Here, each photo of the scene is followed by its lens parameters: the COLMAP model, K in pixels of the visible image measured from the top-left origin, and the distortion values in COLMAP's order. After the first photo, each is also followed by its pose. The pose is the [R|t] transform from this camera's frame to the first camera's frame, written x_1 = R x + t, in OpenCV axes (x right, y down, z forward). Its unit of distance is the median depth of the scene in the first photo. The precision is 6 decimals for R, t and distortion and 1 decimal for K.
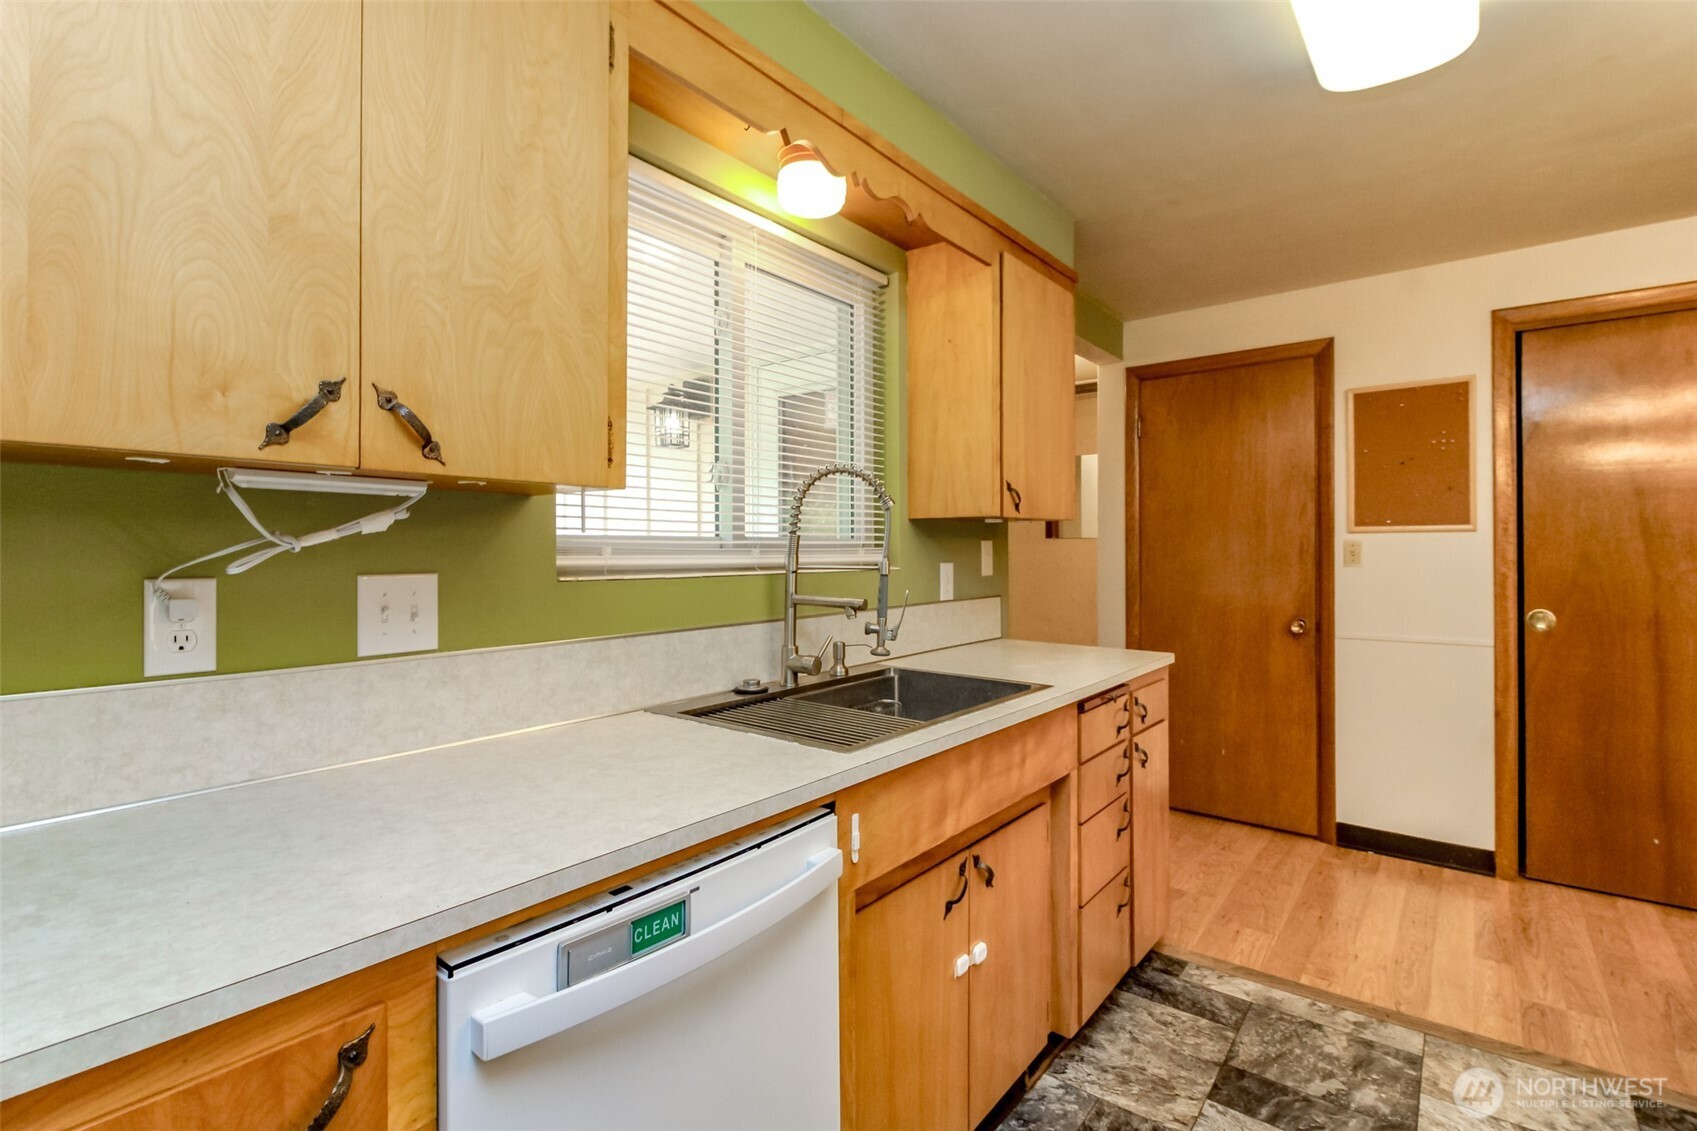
lens RADIAL K [[780.4, 0, 832.3], [0, 780.4, 545.0], [0, 0, 1]] dist [0.018137, -0.010571]
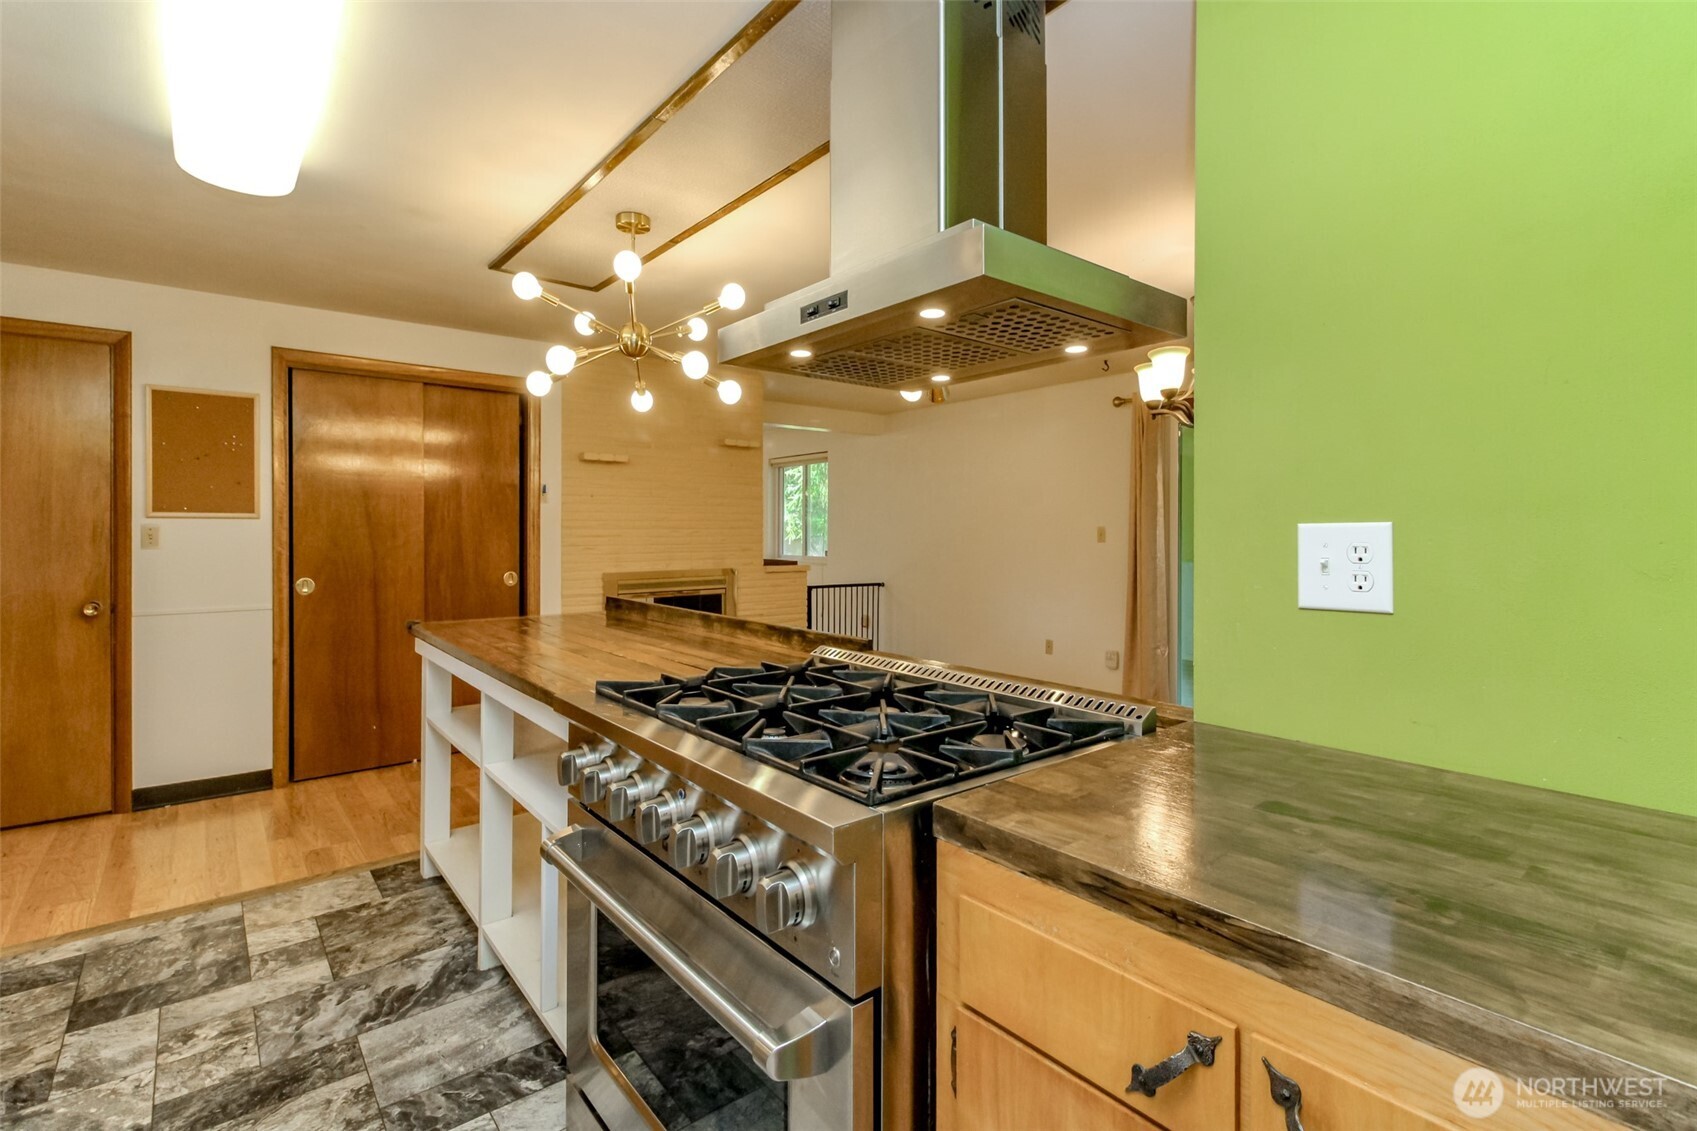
lens RADIAL K [[780.4, 0, 832.3], [0, 780.4, 545.0], [0, 0, 1]] dist [0.018137, -0.010571]
pose [[0.212616, -0.011621, 0.977067, -0.269286], [-0.010015, 0.999851, 0.014071, -0.003355], [-0.977084, -0.012777, 0.212468, -0.203170]]
